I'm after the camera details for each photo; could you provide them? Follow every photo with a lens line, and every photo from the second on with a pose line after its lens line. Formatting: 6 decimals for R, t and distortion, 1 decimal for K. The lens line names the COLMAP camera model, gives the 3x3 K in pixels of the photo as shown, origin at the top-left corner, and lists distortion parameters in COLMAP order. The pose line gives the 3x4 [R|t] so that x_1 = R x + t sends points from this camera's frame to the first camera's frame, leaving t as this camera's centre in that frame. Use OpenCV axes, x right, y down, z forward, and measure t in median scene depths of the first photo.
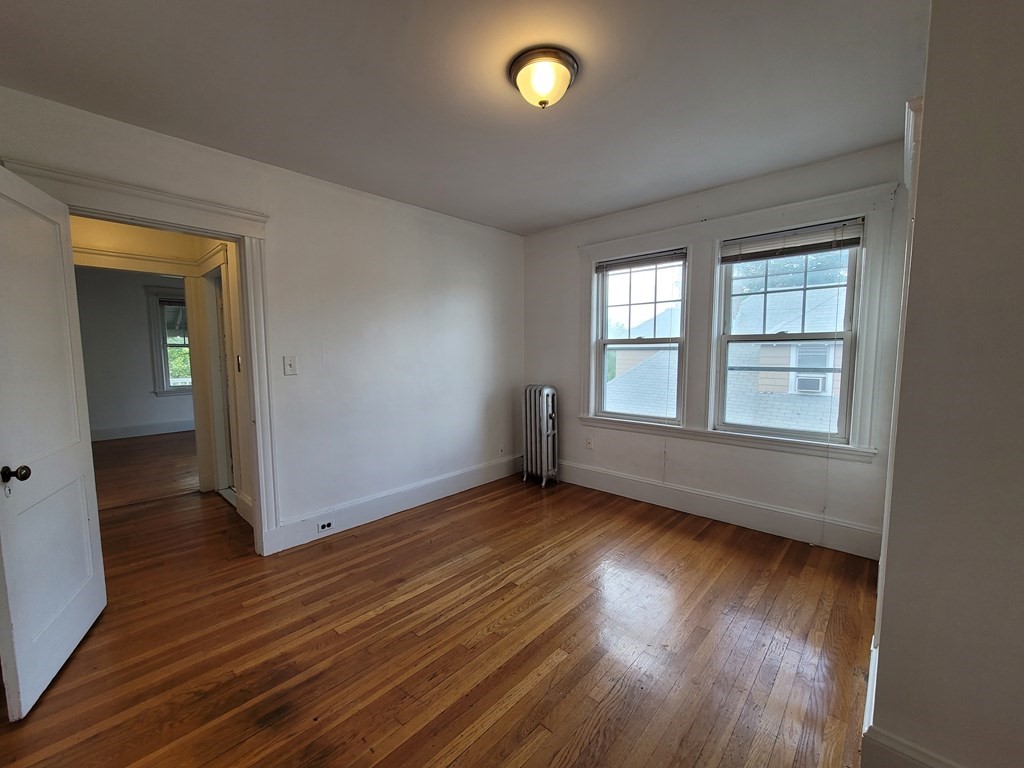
lens RADIAL K [[416.4, 0, 515.6], [0, 416.4, 391.9], [0, 0, 1]] dist [-0.003775, 0.000872]
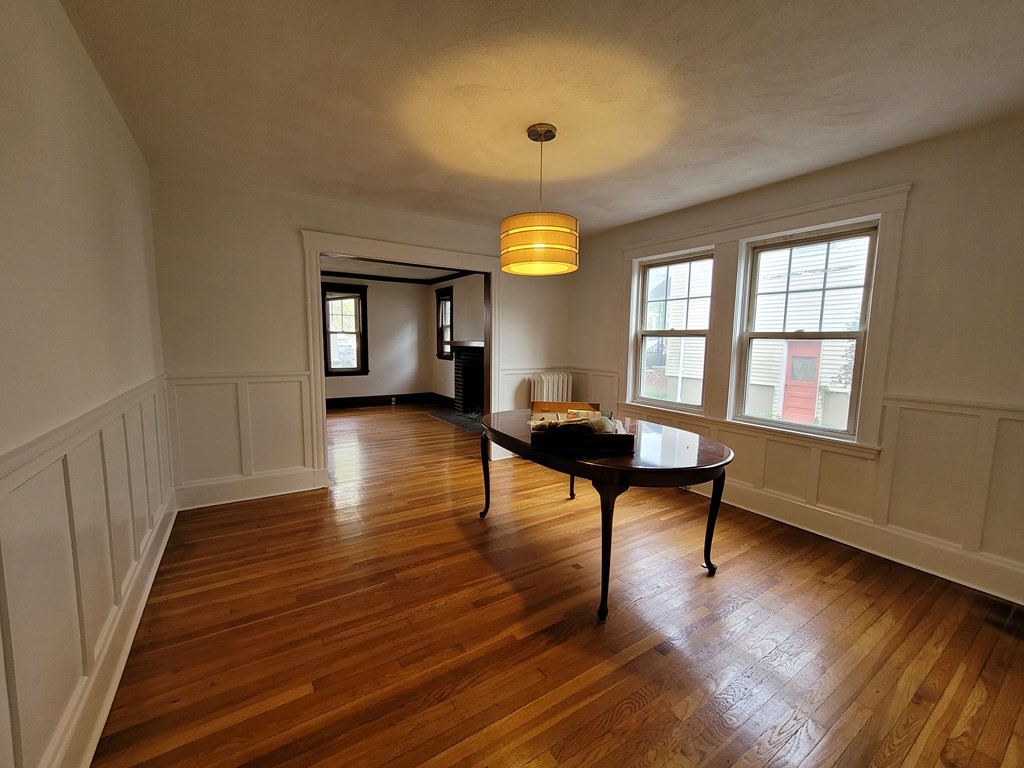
lens RADIAL K [[416.4, 0, 516.9], [0, 416.4, 390.7], [0, 0, 1]] dist [-0.003775, 0.000872]
pose [[0.973185, 0.059387, -0.222223, 0.175539], [-0.053687, 0.998057, 0.031610, 0.011716], [0.223669, -0.018832, 0.974483, -0.161928]]
